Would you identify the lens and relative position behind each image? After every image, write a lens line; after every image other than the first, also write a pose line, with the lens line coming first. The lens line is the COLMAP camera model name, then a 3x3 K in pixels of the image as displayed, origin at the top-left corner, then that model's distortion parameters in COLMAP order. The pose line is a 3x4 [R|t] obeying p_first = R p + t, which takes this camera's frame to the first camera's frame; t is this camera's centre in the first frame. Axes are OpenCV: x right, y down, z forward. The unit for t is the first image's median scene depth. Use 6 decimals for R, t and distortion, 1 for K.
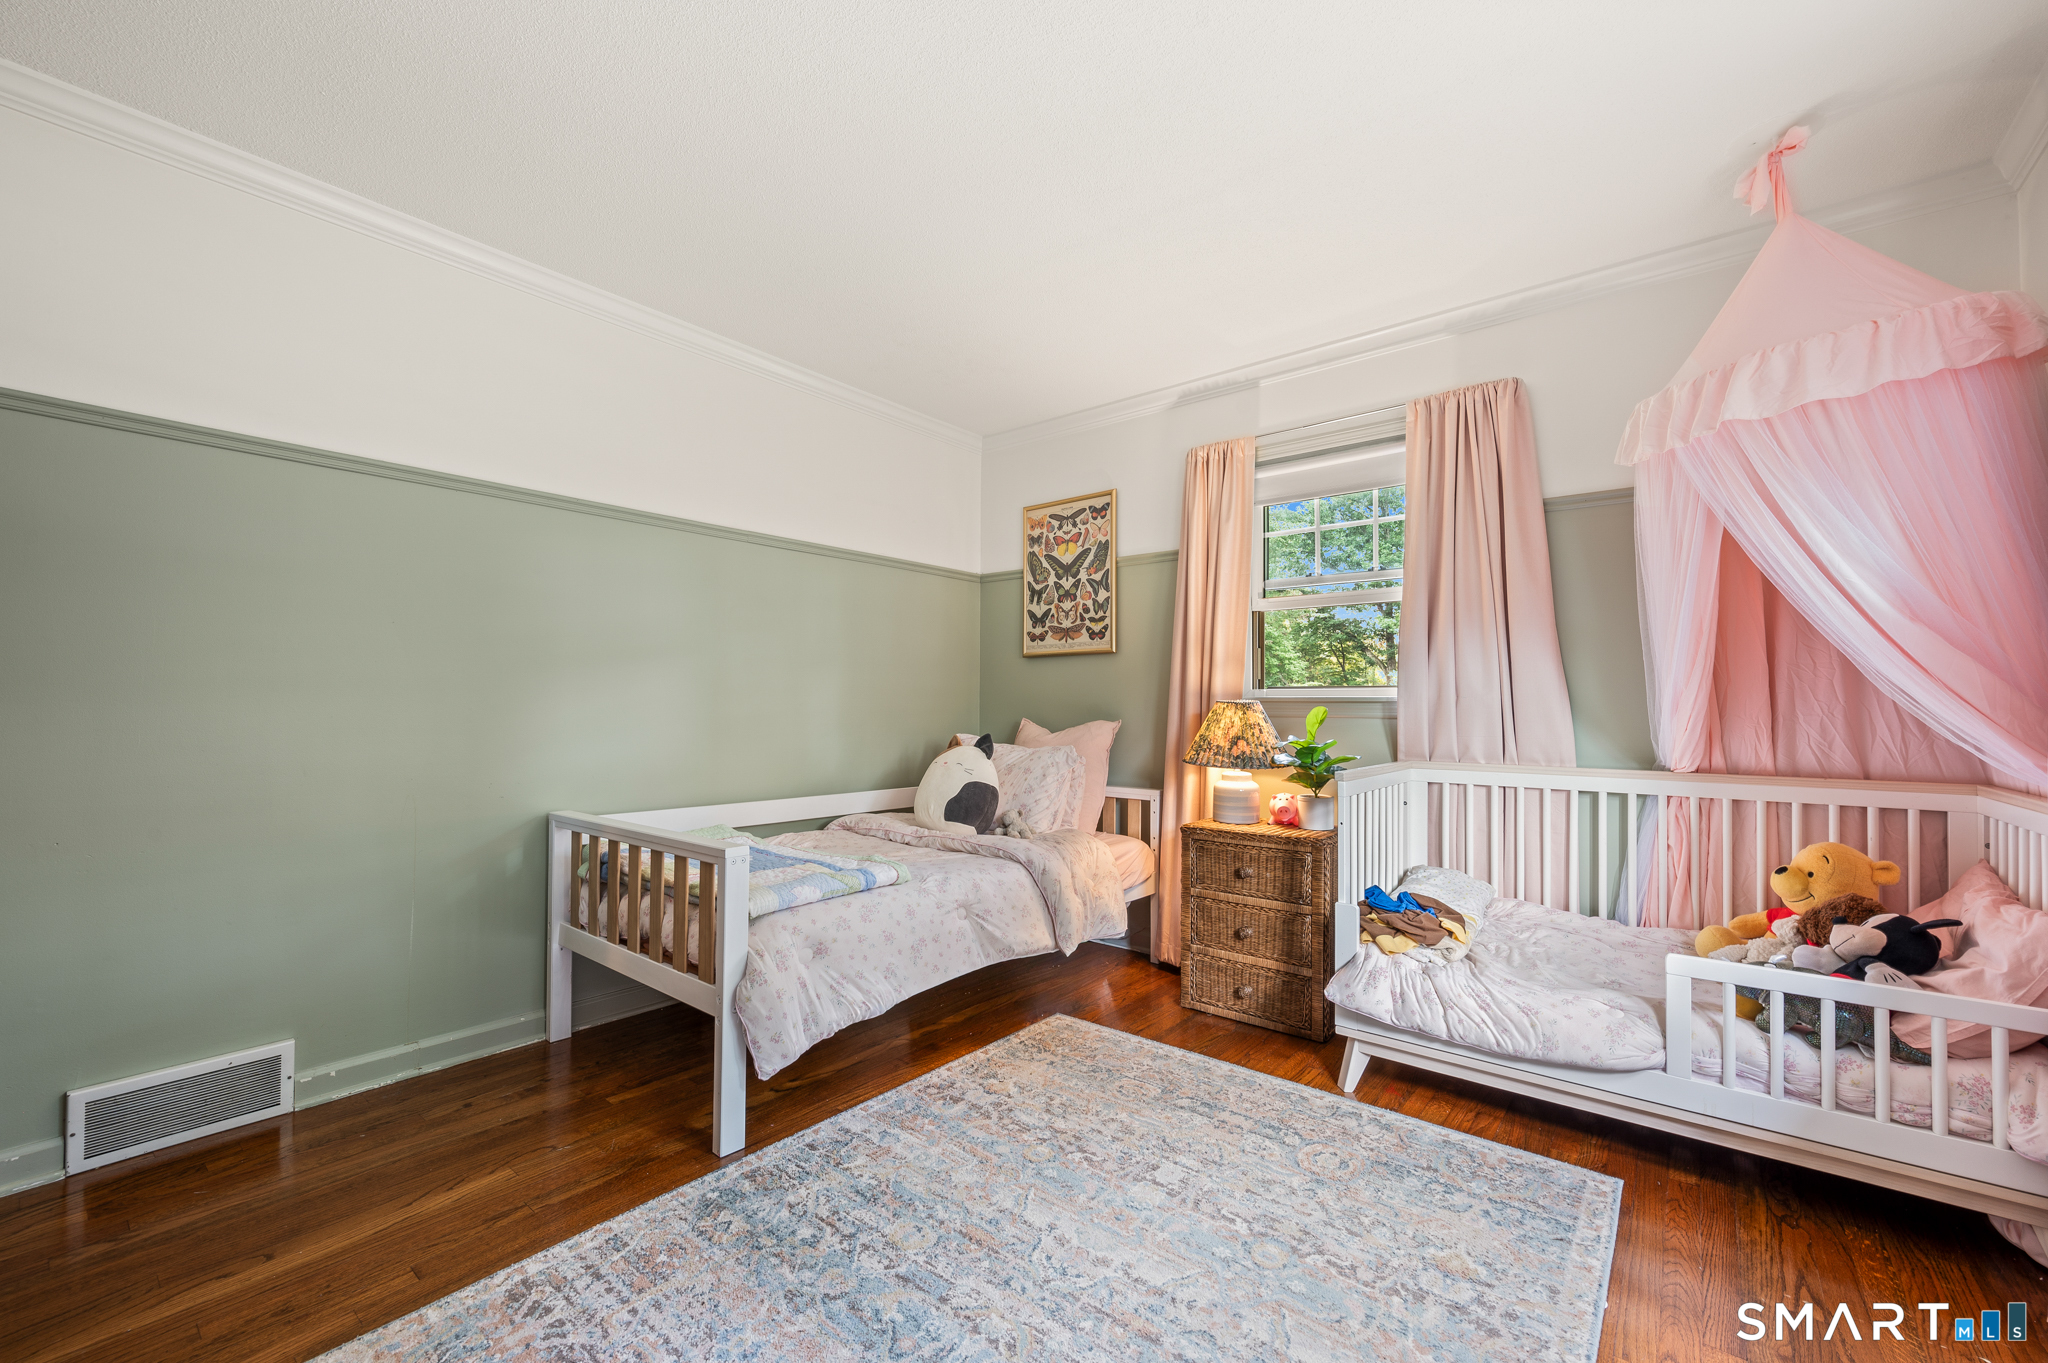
lens RADIAL K [[812.9, 0, 1031.4], [0, 812.9, 666.7], [0, 0, 1]] dist [-0.000208, -0.000251]
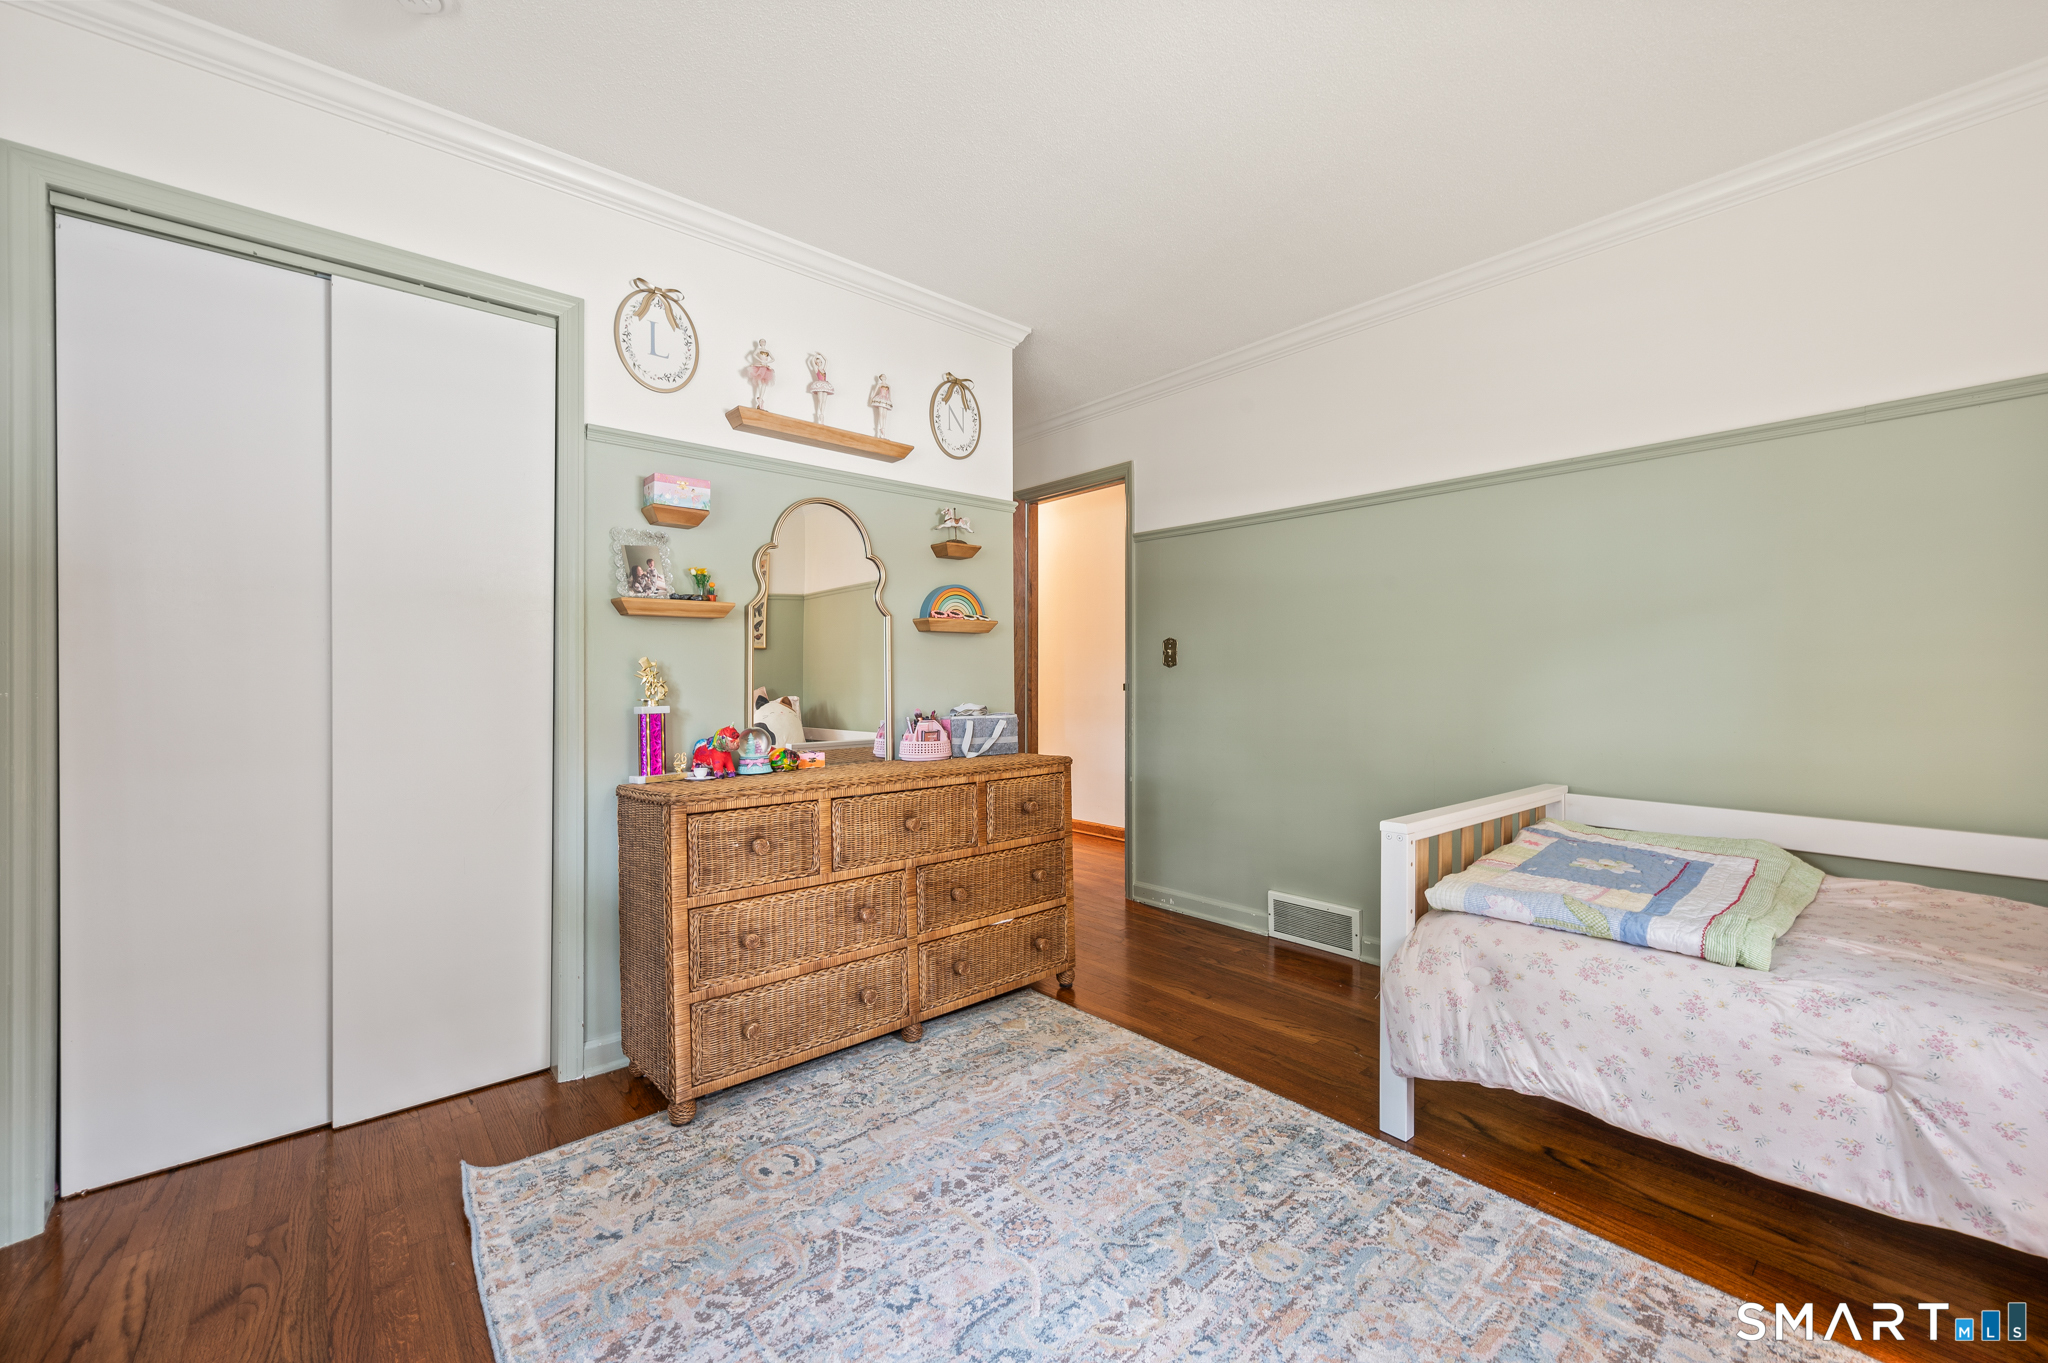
lens RADIAL K [[812.9, 0, 1031.4], [0, 812.9, 666.7], [0, 0, 1]] dist [-0.000208, -0.000251]
pose [[-0.165133, -0.017424, -0.986117, 0.702992], [0.050160, 0.998402, -0.026041, 0.048382], [0.984995, -0.053764, -0.163995, 0.810556]]
